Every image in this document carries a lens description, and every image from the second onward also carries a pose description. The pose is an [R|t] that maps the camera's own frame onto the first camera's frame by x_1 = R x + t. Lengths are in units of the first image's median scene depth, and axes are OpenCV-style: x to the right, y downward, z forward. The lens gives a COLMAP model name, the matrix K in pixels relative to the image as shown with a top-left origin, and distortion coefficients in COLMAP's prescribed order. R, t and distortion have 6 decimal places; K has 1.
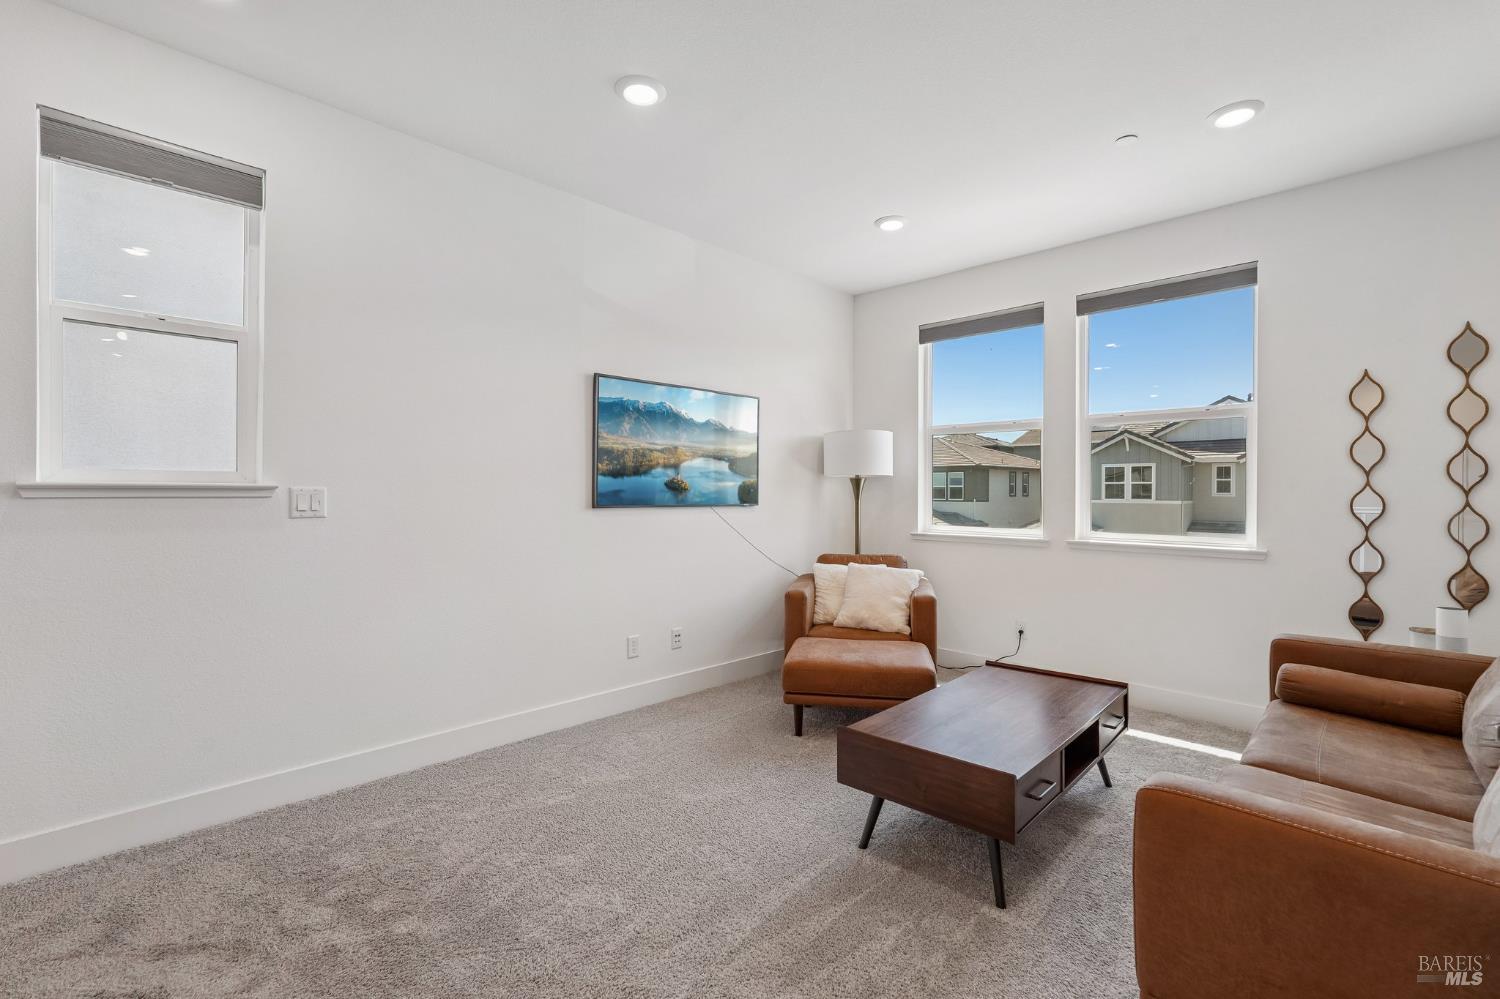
lens RADIAL K [[664.5, 0, 743.5], [0, 664.5, 489.4], [0, 0, 1]] dist [-0.010394, 0.000475]
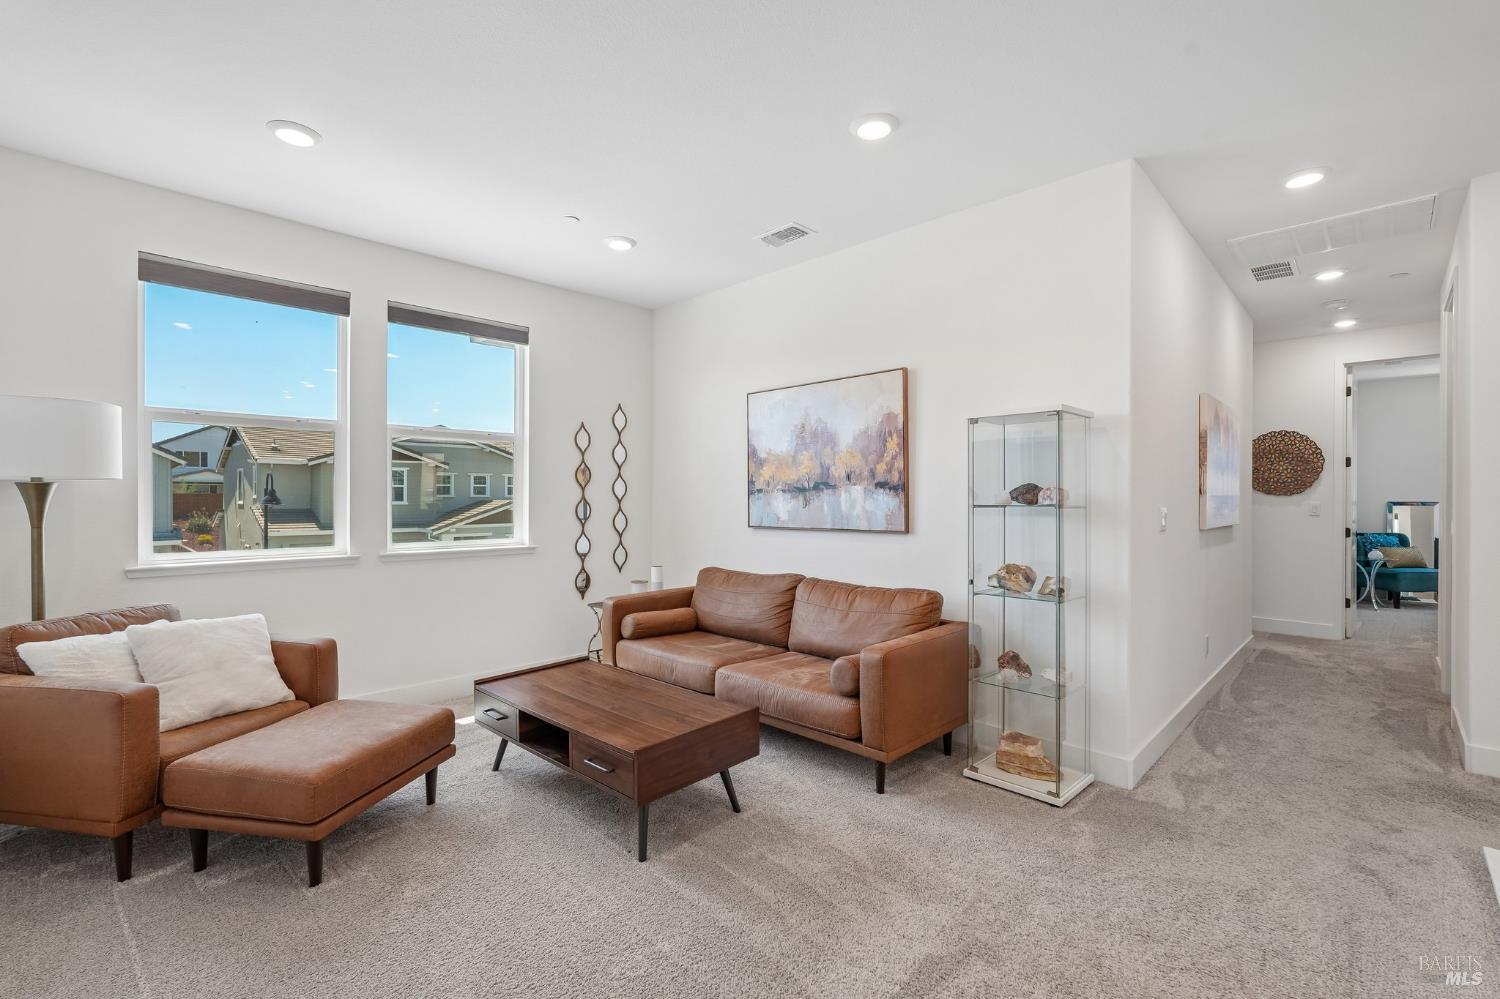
lens RADIAL K [[664.5, 0, 752.8], [0, 664.5, 498.6], [0, 0, 1]] dist [-0.010394, 0.000475]
pose [[-0.007551, -0.008848, 0.999932, -0.482441], [-0.005286, 0.999947, 0.008809, -0.014404], [-0.999958, -0.005219, -0.007597, 0.485634]]
